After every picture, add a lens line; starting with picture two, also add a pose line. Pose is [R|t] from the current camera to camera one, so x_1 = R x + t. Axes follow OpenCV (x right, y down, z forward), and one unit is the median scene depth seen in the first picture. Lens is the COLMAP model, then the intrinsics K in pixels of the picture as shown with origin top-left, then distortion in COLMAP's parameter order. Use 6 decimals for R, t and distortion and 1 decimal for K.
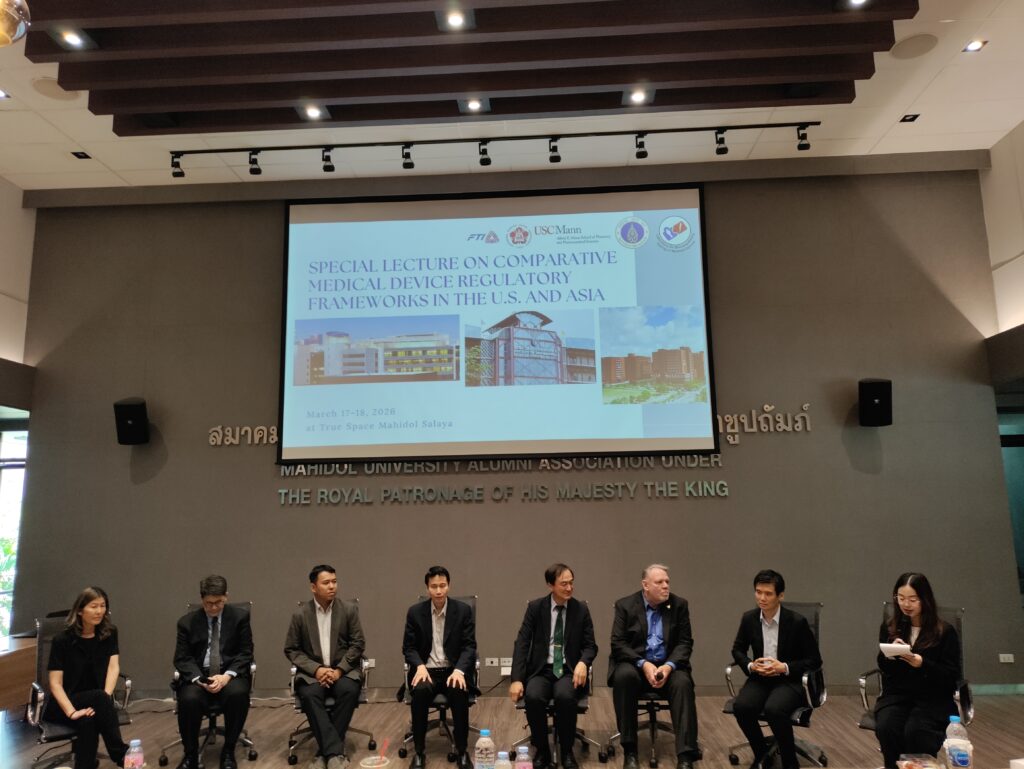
lens RADIAL K [[689.7, 0, 491.7], [0, 689.7, 403.6], [0, 0, 1]] dist [0.069388, -0.006976]
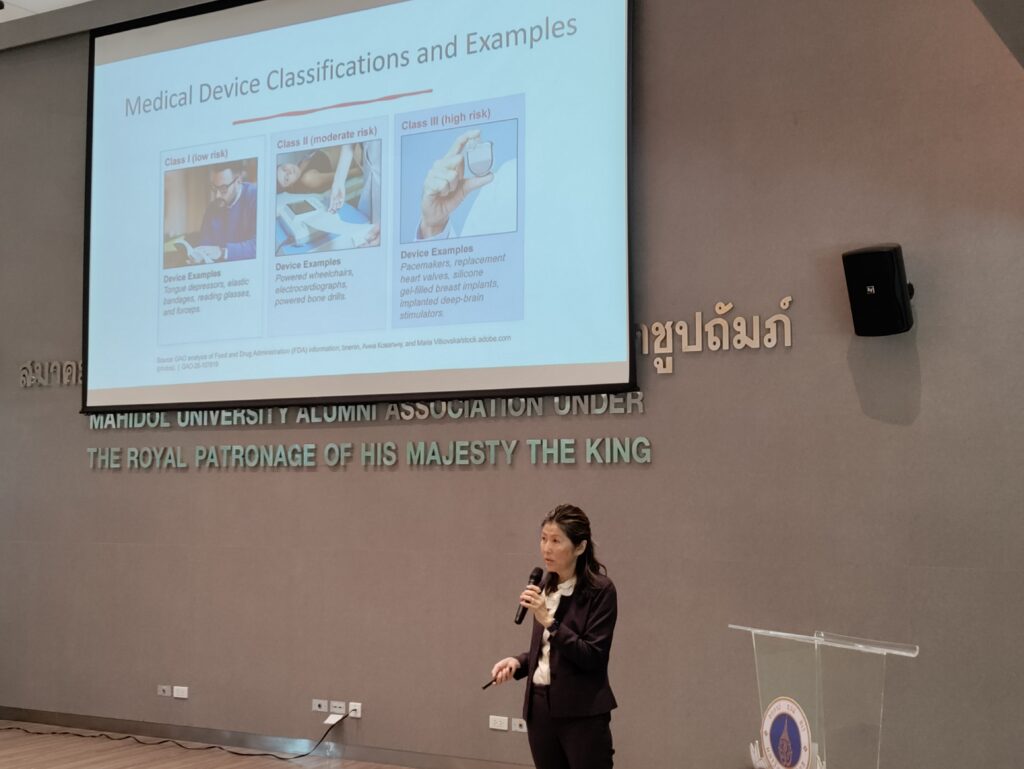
lens RADIAL K [[1314.8, 0, 514.2], [0, 1314.8, 395.6], [0, 0, 1]] dist [0.085381, 0.000000]
pose [[0.895904, -0.012310, -0.444078, 0.704696], [0.053447, 0.995342, 0.080235, -0.016939], [0.441022, -0.095618, 0.892389, -0.021280]]
